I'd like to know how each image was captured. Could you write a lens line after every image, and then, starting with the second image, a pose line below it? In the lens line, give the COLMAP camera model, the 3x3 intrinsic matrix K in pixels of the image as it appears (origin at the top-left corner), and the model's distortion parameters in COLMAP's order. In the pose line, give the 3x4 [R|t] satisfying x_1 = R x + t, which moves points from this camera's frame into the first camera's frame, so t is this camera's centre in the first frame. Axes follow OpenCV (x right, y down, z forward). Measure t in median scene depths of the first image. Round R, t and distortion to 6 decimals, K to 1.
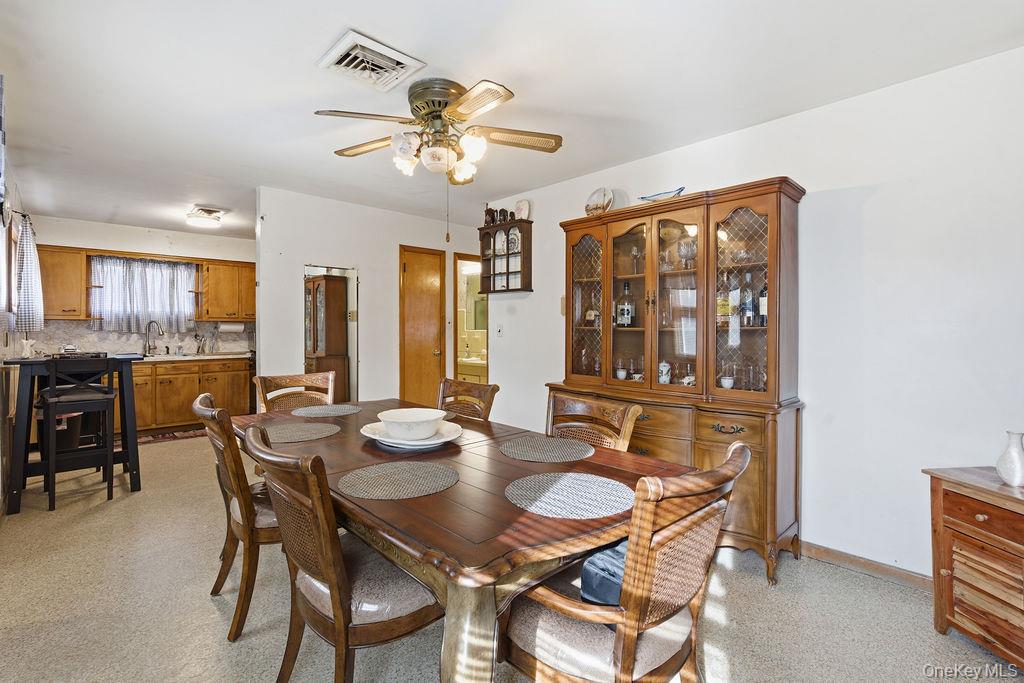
lens RADIAL K [[473.9, 0, 517.6], [0, 473.9, 327.5], [0, 0, 1]] dist [-0.005186, 0.000599]
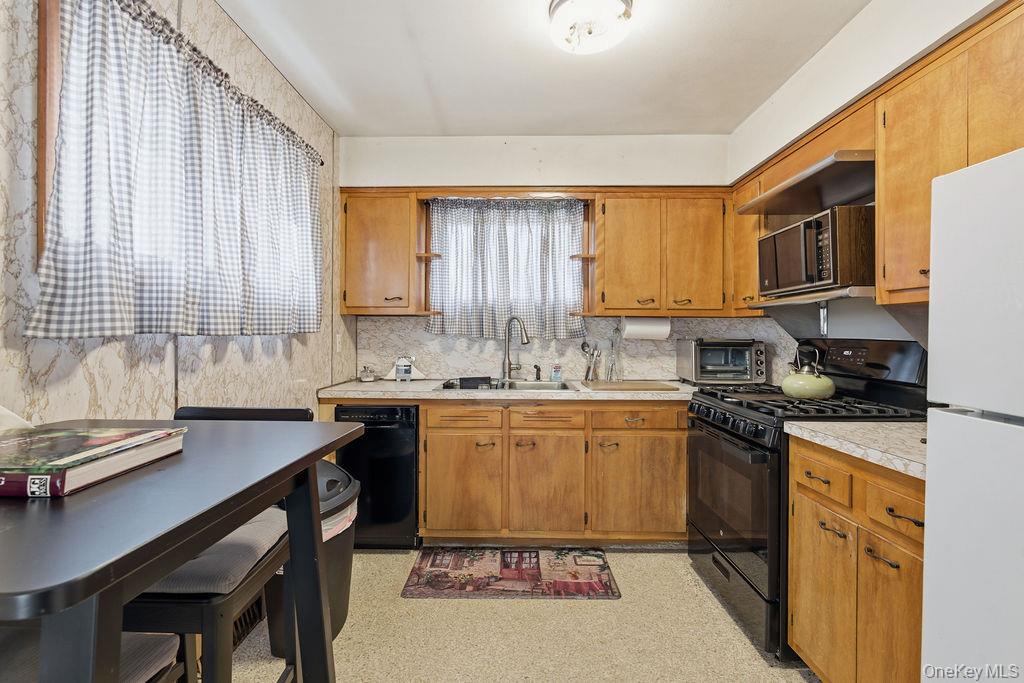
lens RADIAL K [[473.9, 0, 517.6], [0, 473.9, 327.5], [0, 0, 1]] dist [-0.005186, 0.000599]
pose [[0.714756, -0.002152, -0.699370, -0.389405], [-0.003374, 0.999973, -0.006526, 0.001780], [0.699365, 0.007024, 0.714730, 0.608658]]
